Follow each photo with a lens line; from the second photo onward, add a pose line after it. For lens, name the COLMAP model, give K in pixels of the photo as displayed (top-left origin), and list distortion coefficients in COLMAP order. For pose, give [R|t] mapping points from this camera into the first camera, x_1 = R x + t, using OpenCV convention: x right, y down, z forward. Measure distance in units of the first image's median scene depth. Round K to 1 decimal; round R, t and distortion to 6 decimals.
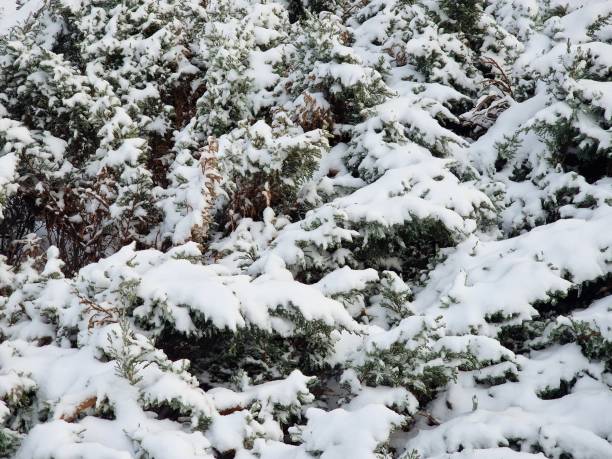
lens RADIAL K [[1256.9, 0, 306.0], [0, 1256.9, 229.5], [0, 0, 1]] dist [-0.183436, 2.194954]
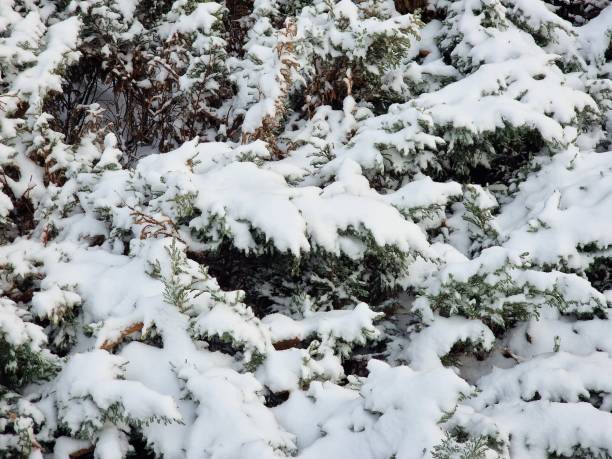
lens RADIAL K [[1256.9, 0, 306.0], [0, 1256.9, 229.5], [0, 0, 1]] dist [-0.183436, 2.194954]
pose [[0.995316, 0.068461, -0.068263, 0.008905], [-0.056564, 0.984985, 0.163109, -0.077348], [0.078404, -0.158483, 0.984244, 0.094691]]
